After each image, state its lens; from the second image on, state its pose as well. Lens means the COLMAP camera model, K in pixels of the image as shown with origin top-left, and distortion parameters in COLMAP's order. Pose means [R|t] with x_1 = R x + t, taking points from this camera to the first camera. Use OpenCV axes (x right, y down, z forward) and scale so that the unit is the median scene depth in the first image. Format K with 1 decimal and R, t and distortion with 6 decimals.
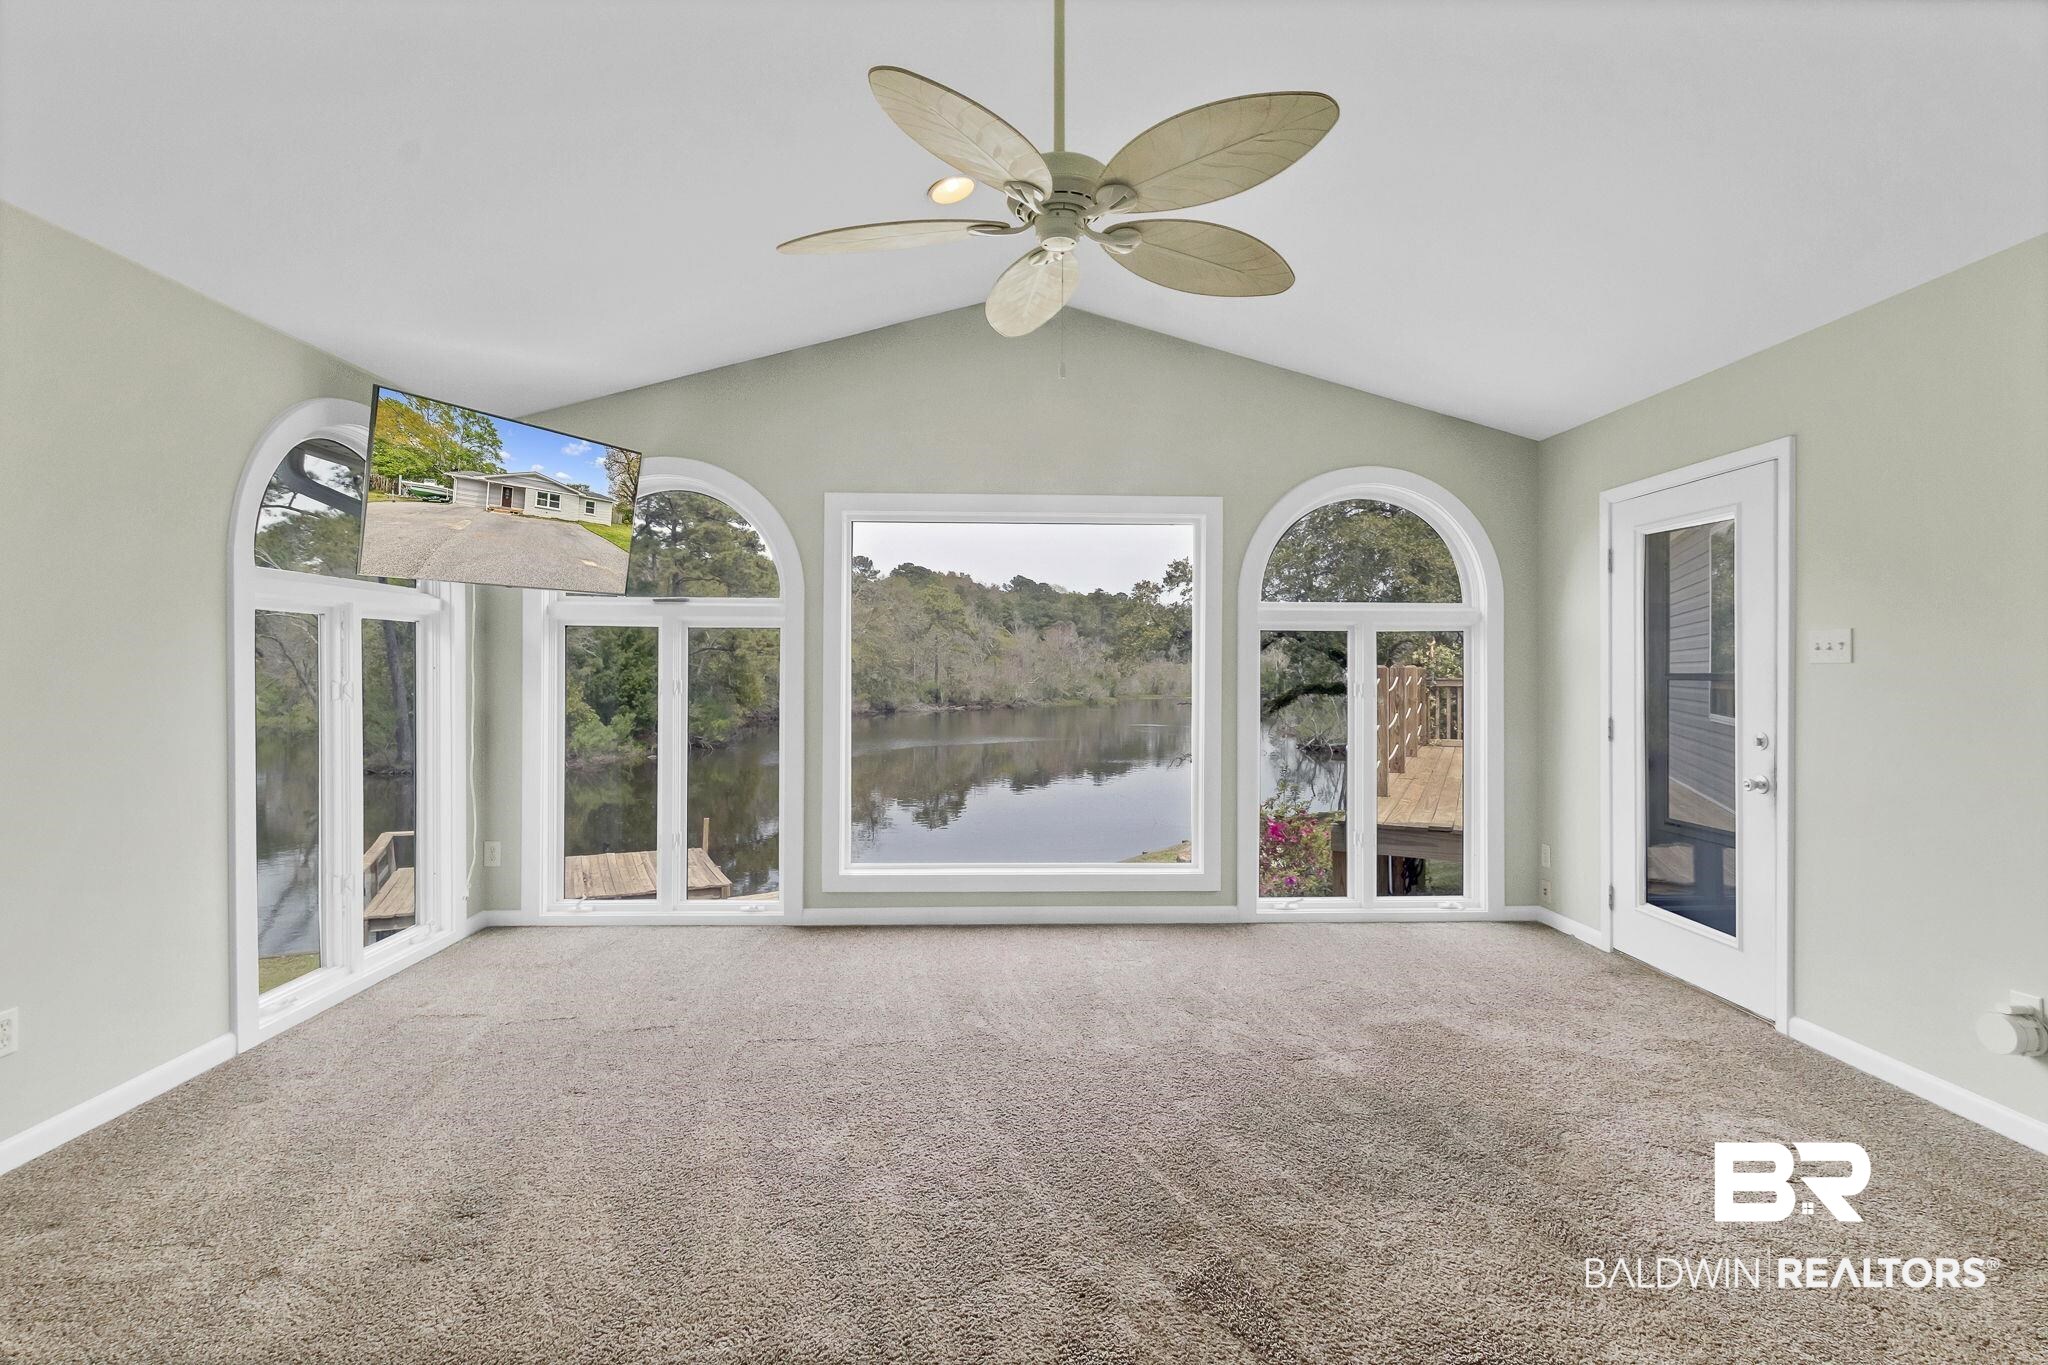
lens RADIAL K [[950.4, 0, 1039.2], [0, 950.4, 691.5], [0, 0, 1]] dist [0.001585, 0.000013]
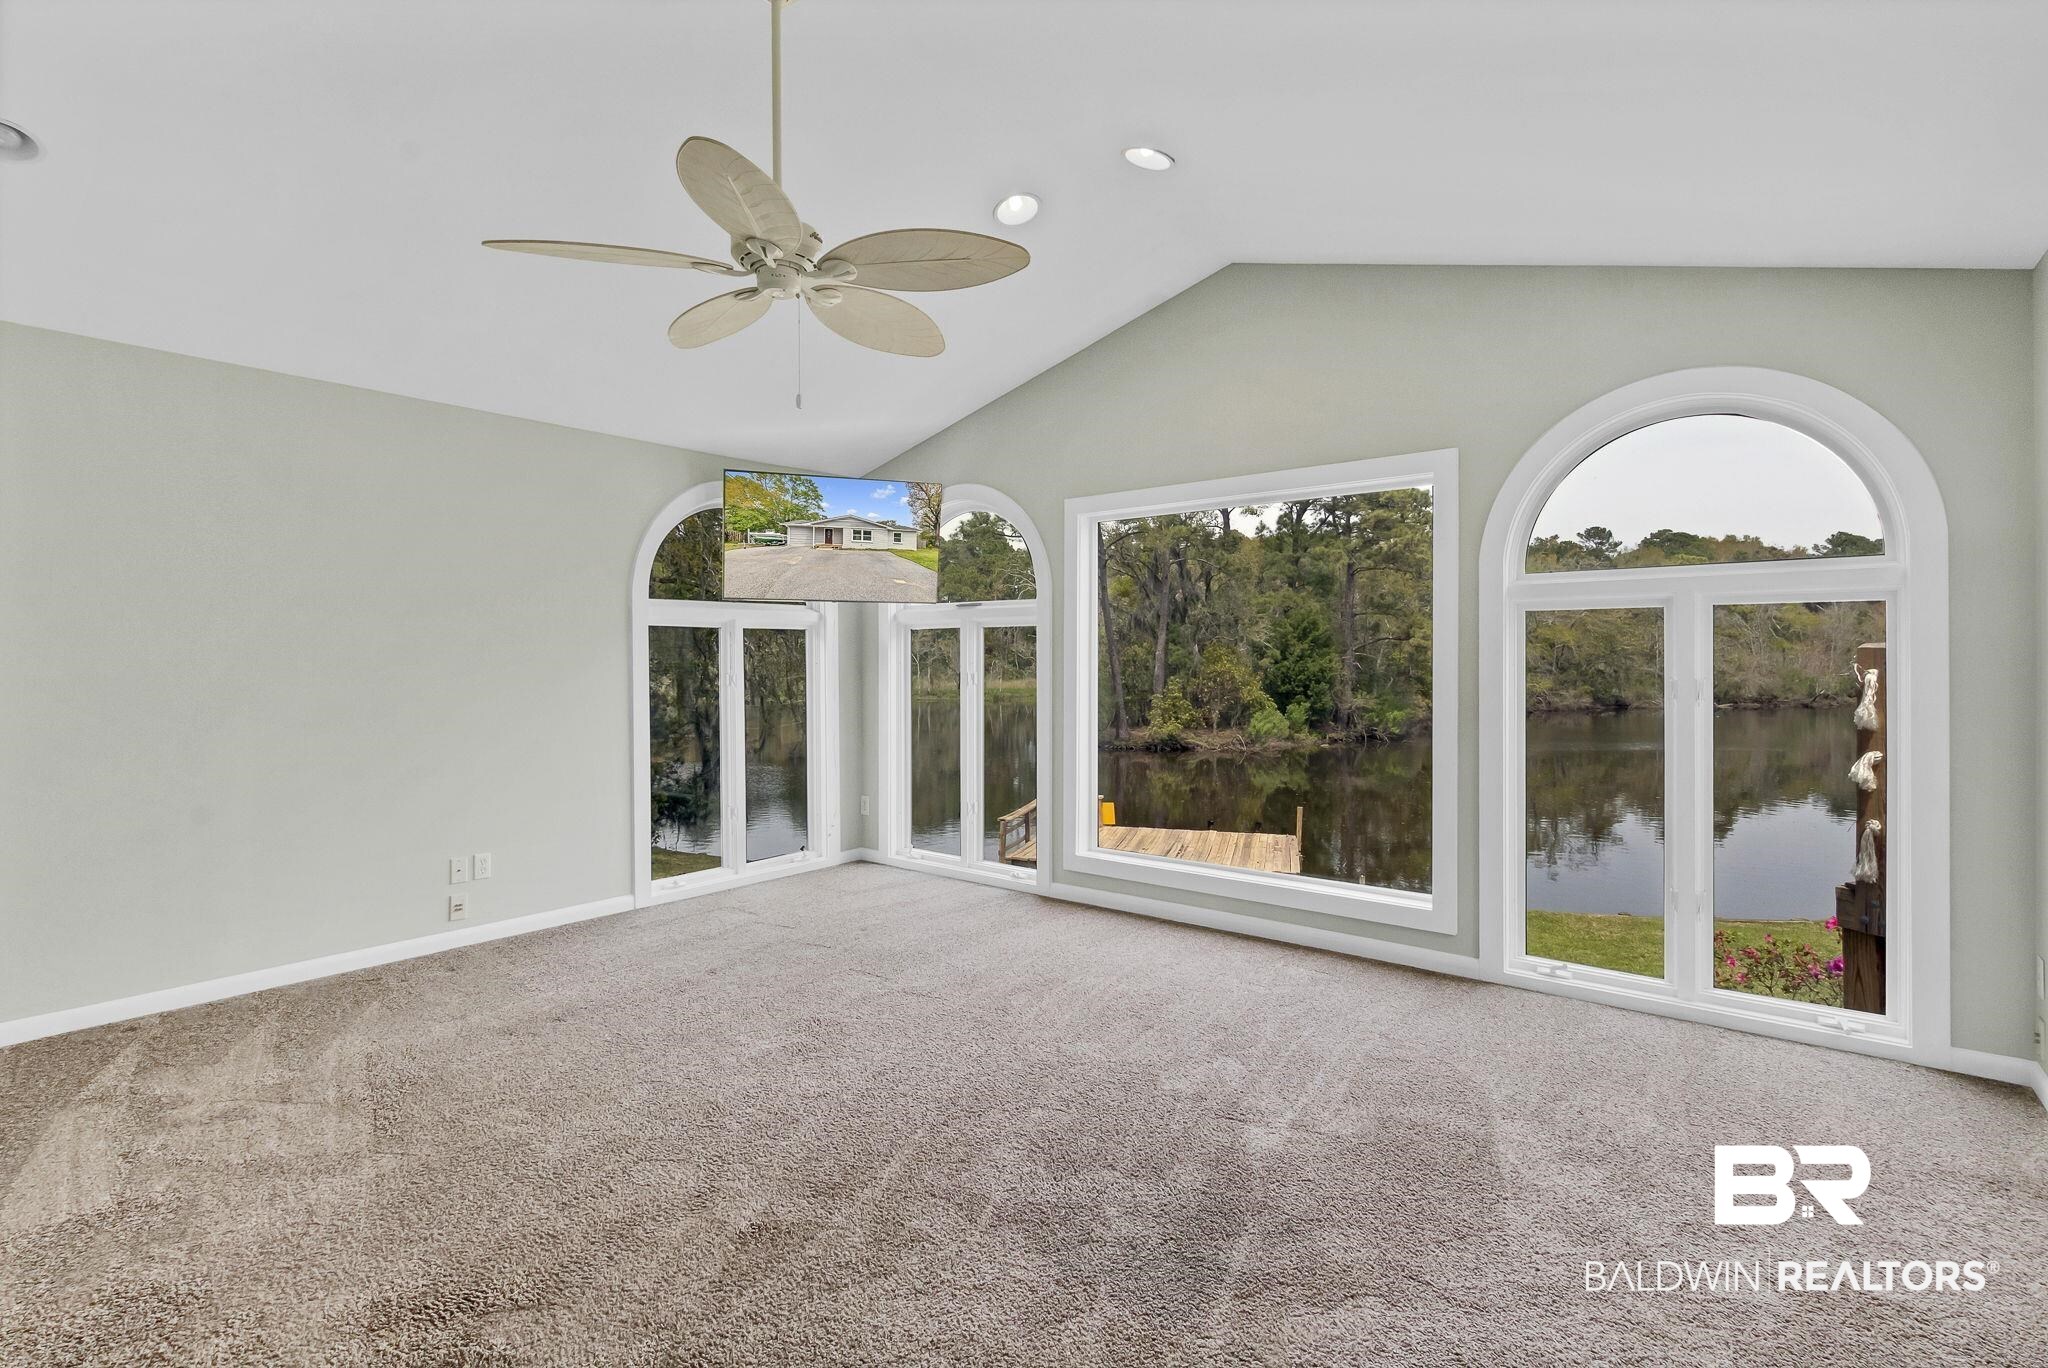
lens RADIAL K [[966.0, 0, 1032.8], [0, 966.0, 660.8], [0, 0, 1]] dist [0.014279, -0.000348]
pose [[0.753803, -0.005109, -0.657081, 0.527640], [-0.009263, 0.999788, -0.018400, -0.006091], [0.657036, 0.019956, 0.753595, 0.157994]]
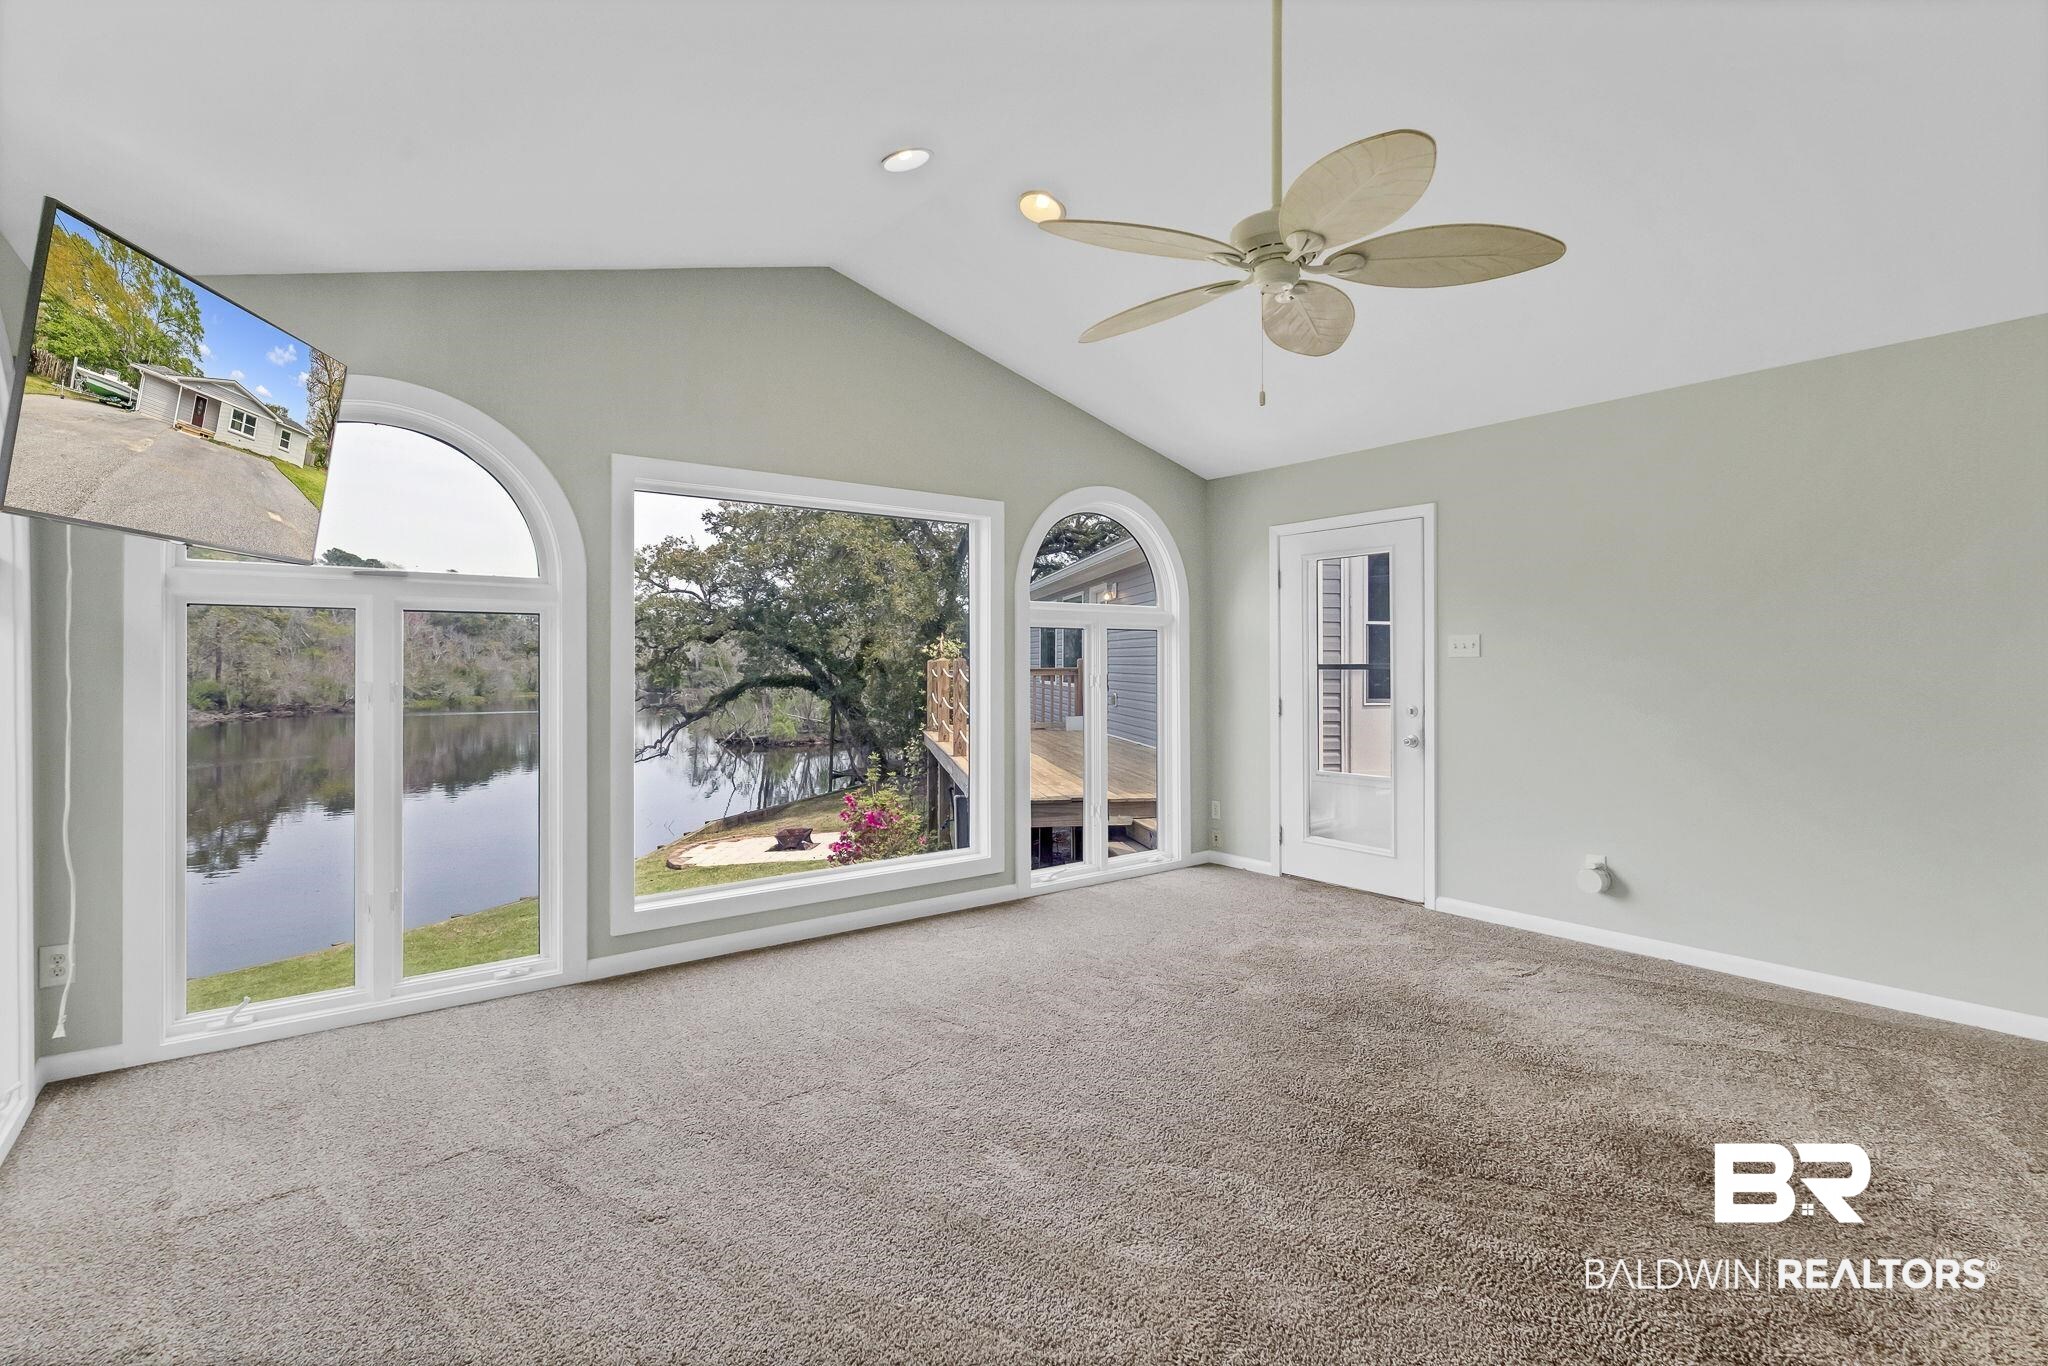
lens RADIAL K [[948.0, 0, 1025.9], [0, 948.0, 667.9], [0, 0, 1]] dist [-0.001587, -0.000099]
pose [[0.819431, -0.010186, 0.573087, -0.448131], [0.019994, 0.999742, -0.010821, -0.007091], [-0.572828, 0.020325, 0.819423, 0.125731]]
